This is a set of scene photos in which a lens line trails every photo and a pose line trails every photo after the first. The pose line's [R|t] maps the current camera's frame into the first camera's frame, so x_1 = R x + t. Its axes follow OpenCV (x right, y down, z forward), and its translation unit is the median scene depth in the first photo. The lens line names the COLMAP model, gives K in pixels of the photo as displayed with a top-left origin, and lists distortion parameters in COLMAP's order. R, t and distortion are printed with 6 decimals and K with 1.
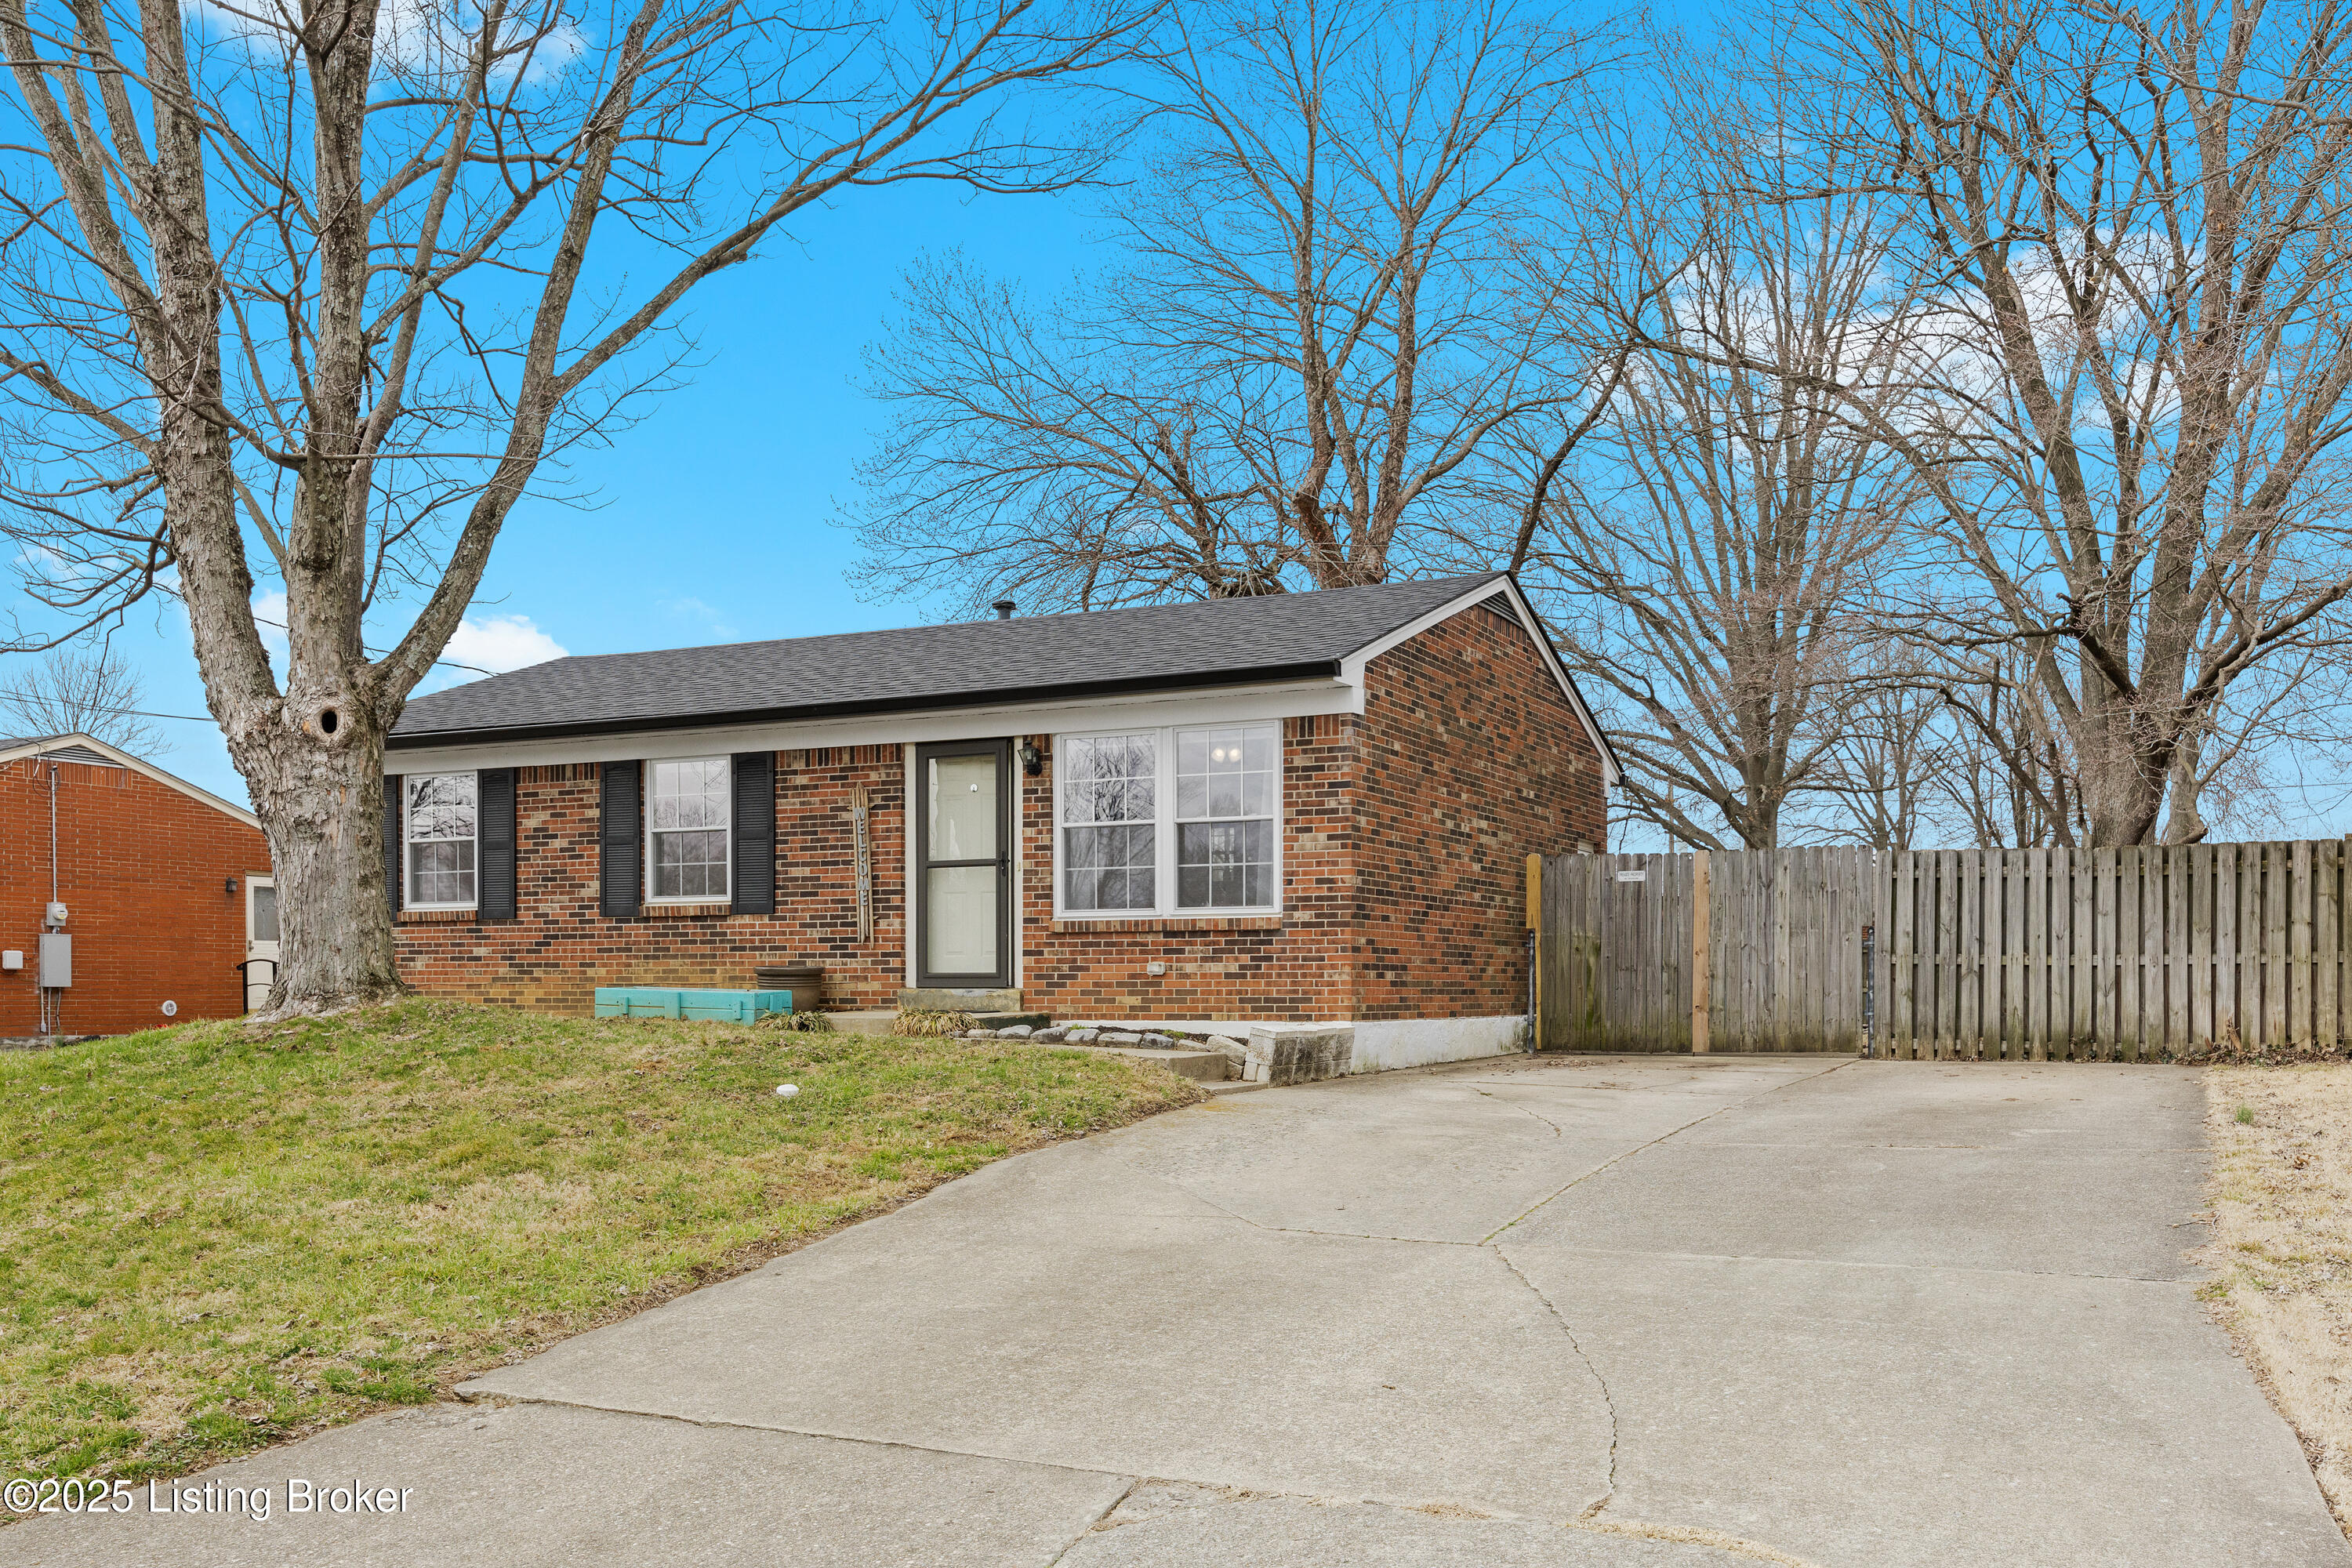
lens RADIAL K [[2084.2, 0, 1175.2], [0, 2084.2, 1009.6], [0, 0, 1]] dist [-0.003002, 0.003450]
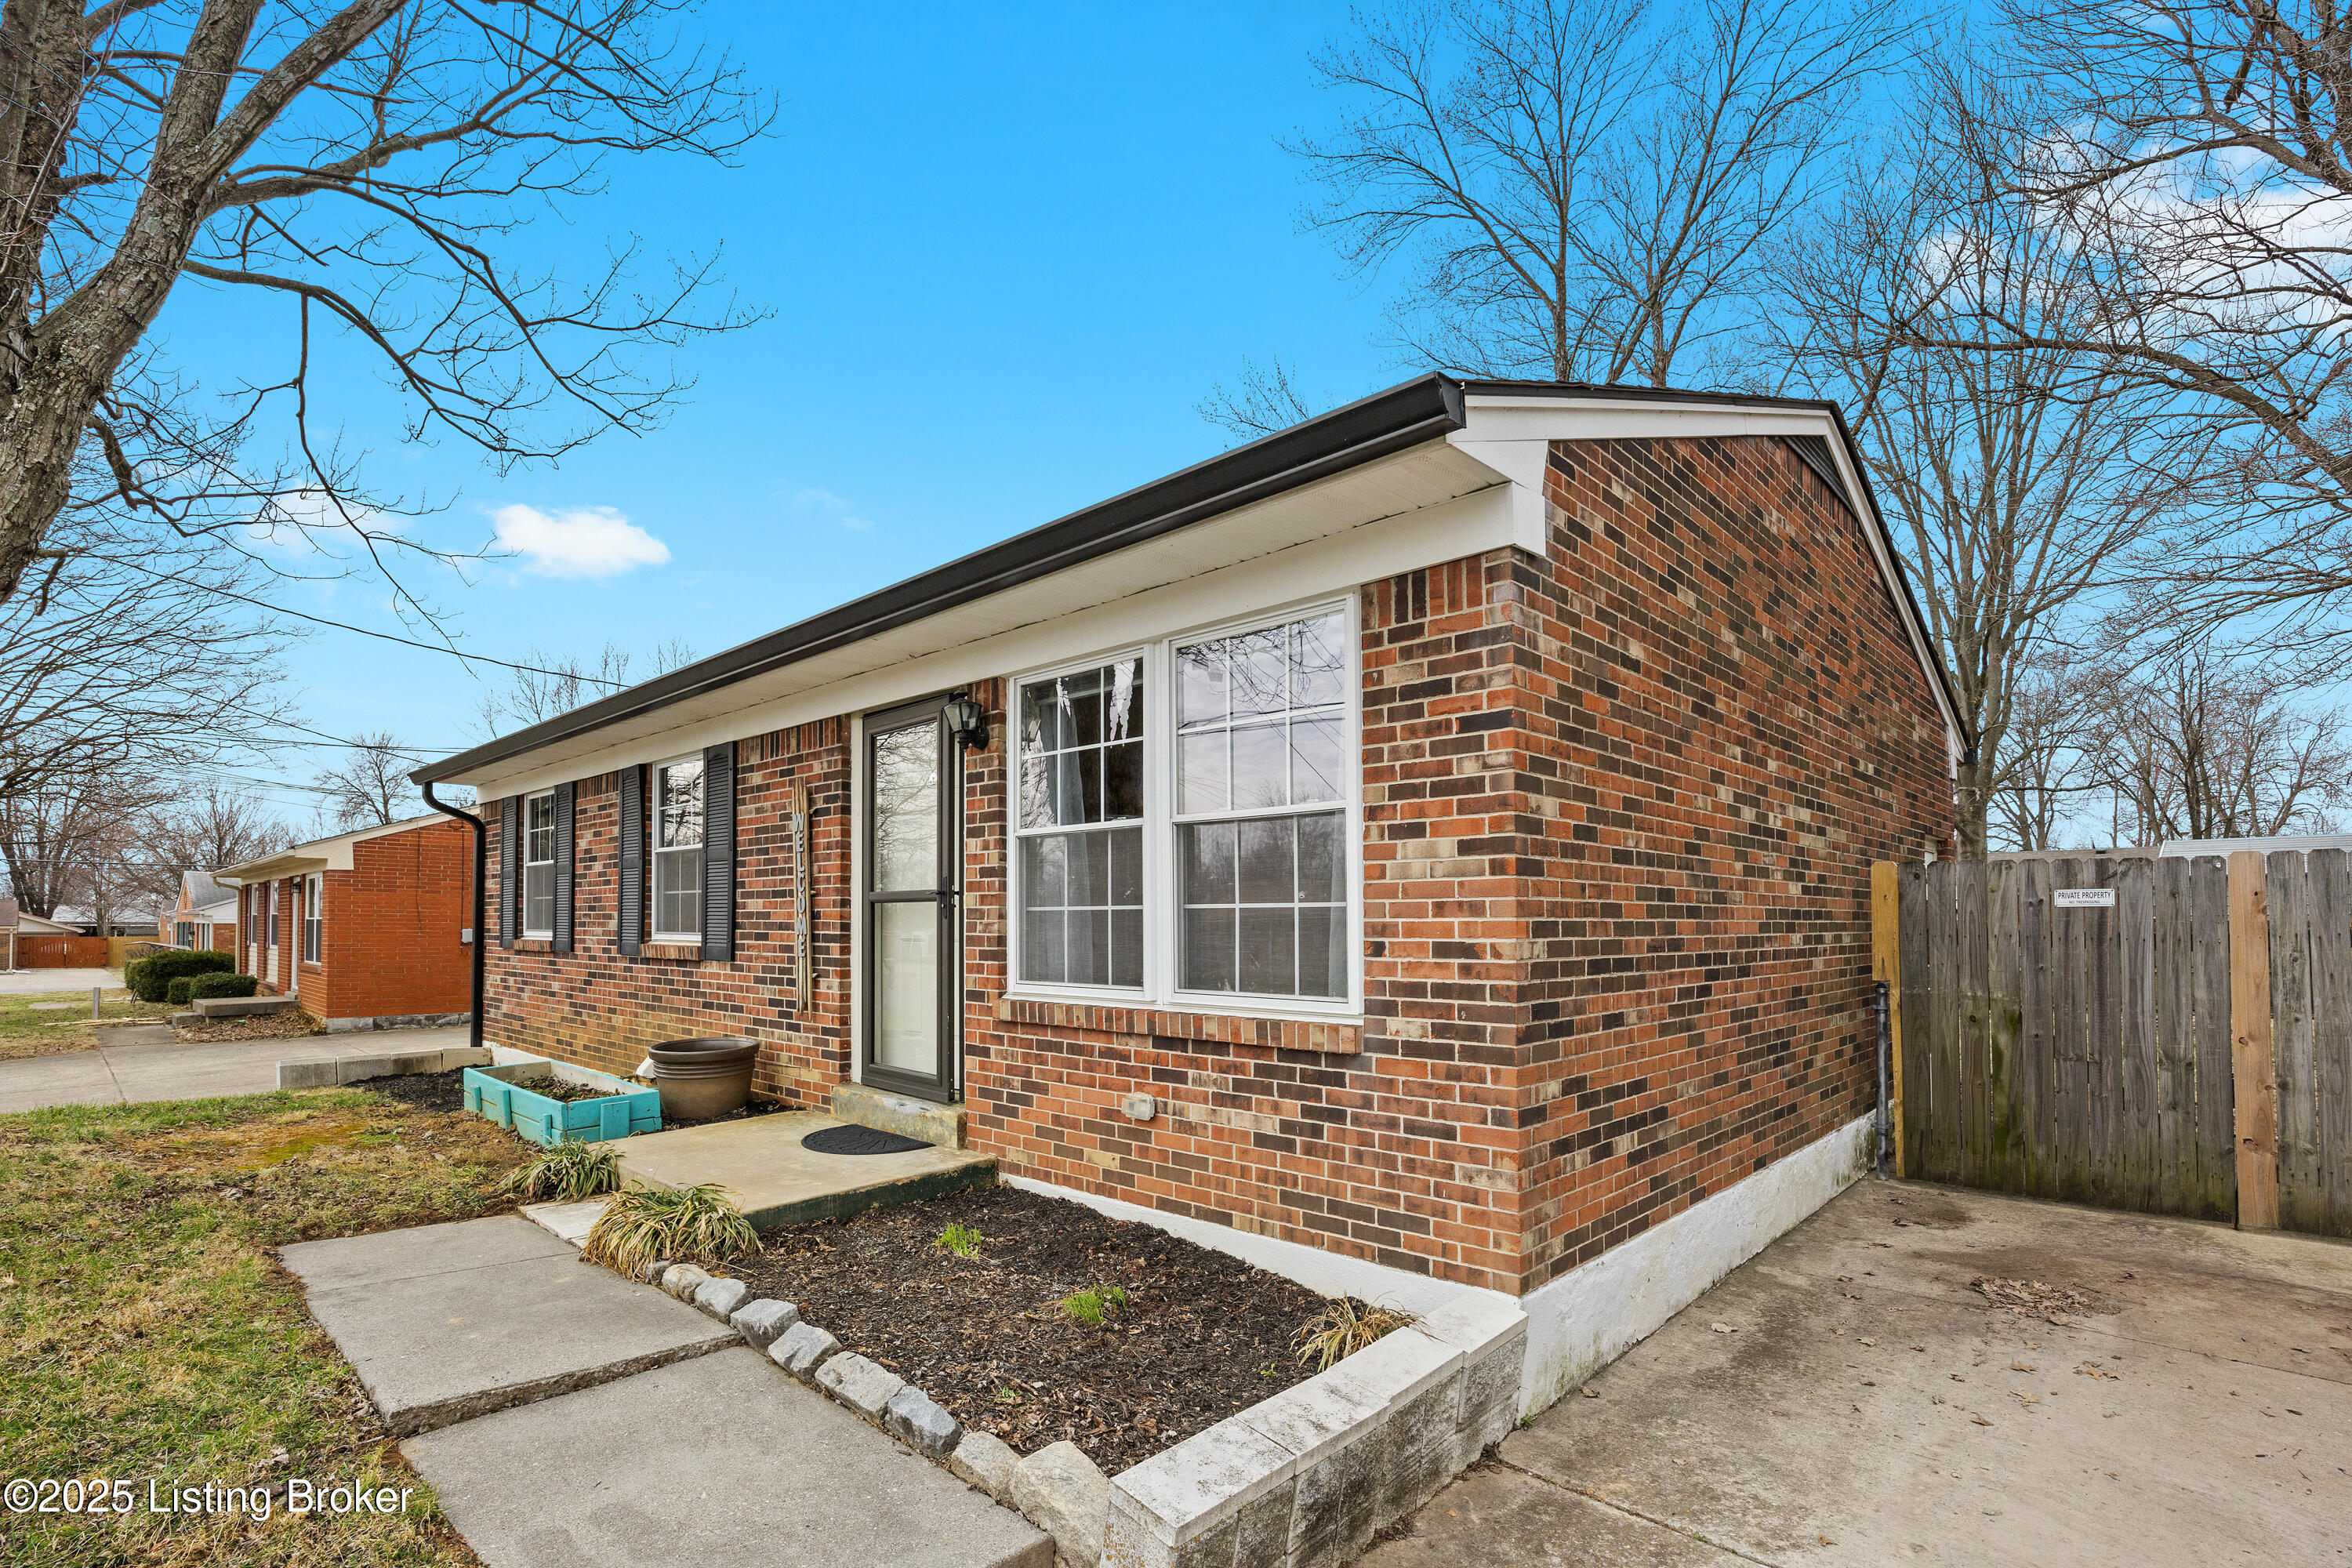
lens RADIAL K [[1123.4, 0, 1183.8], [0, 1123.4, 879.9], [0, 0, 1]] dist [-0.013099, 0.000837]
pose [[0.955725, -0.010346, -0.294079, 0.082430], [-0.003688, 0.998882, -0.047129, -0.061869], [0.294237, 0.046127, 0.954619, 0.727994]]
